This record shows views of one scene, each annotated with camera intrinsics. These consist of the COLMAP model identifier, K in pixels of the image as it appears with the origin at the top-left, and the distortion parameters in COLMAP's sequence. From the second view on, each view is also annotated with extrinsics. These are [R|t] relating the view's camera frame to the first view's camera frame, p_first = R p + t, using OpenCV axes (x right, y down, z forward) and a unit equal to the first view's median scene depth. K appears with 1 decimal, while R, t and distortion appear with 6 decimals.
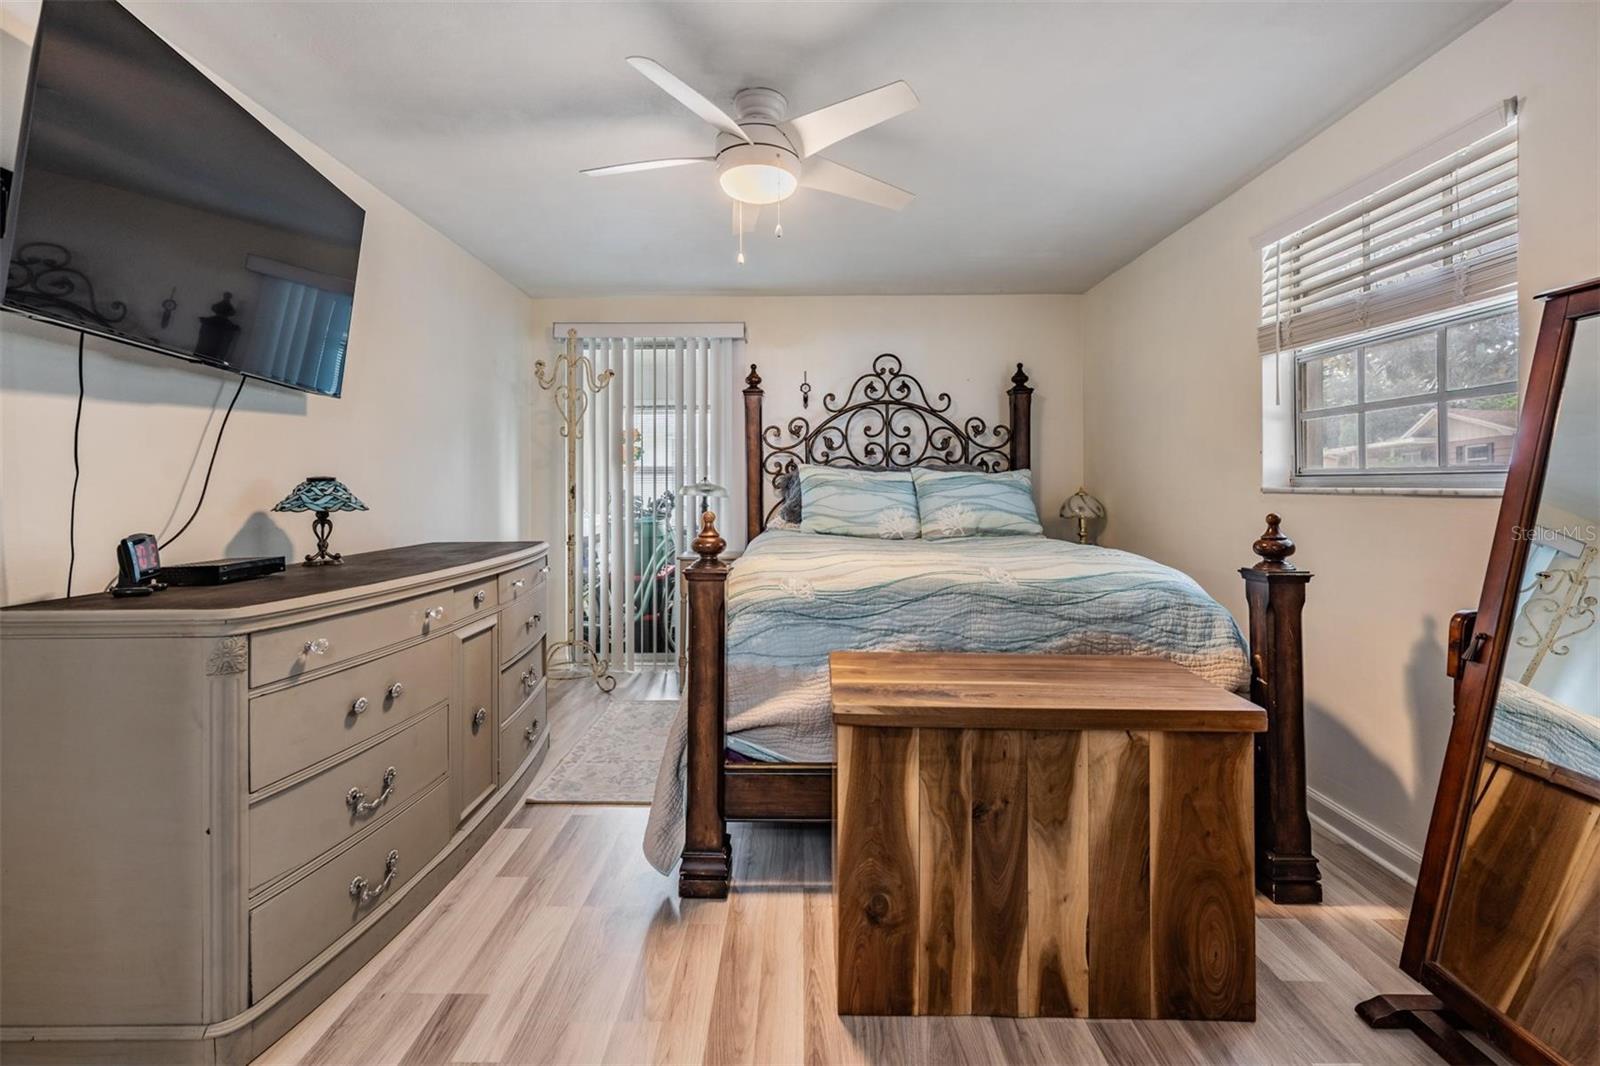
lens RADIAL K [[697.7, 0, 792.9], [0, 697.7, 491.5], [0, 0, 1]] dist [0.001778, -0.000390]
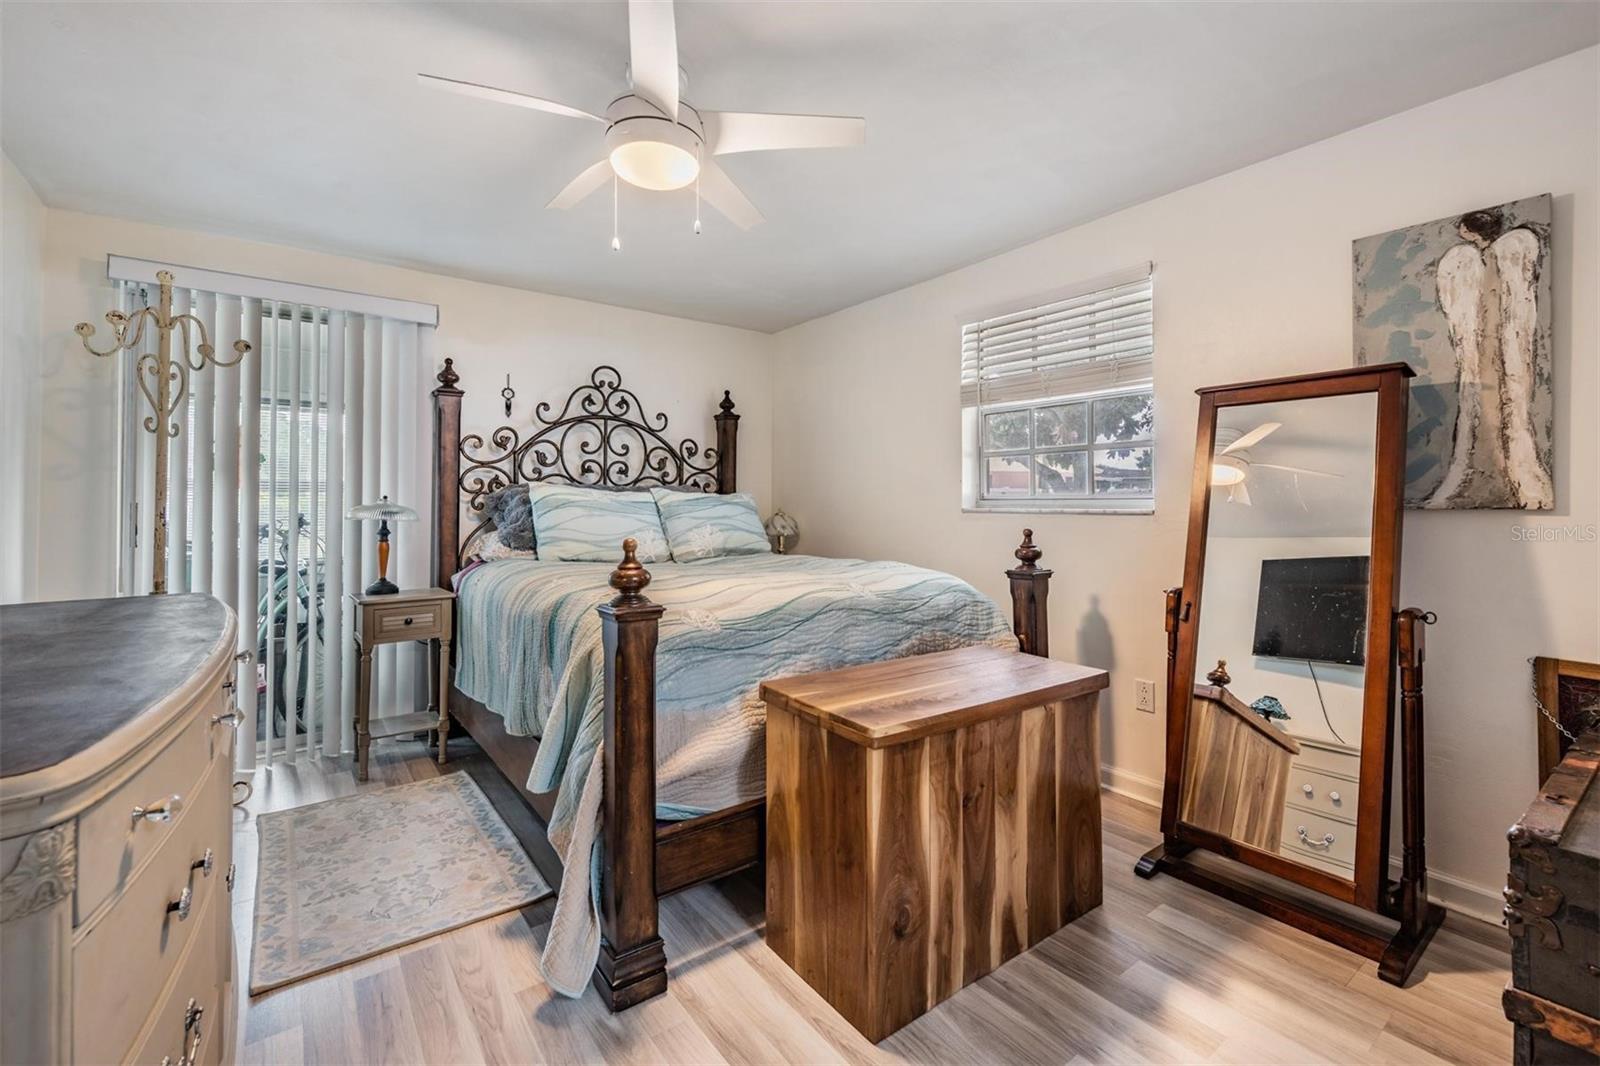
lens RADIAL K [[695.4, 0, 800.7], [0, 695.4, 500.1], [0, 0, 1]] dist [0.000811, -0.000580]
pose [[0.790060, 0.005706, 0.613003, -0.419036], [0.004116, 0.999885, -0.014612, -0.003978], [-0.613016, 0.014067, 0.789945, 0.186691]]
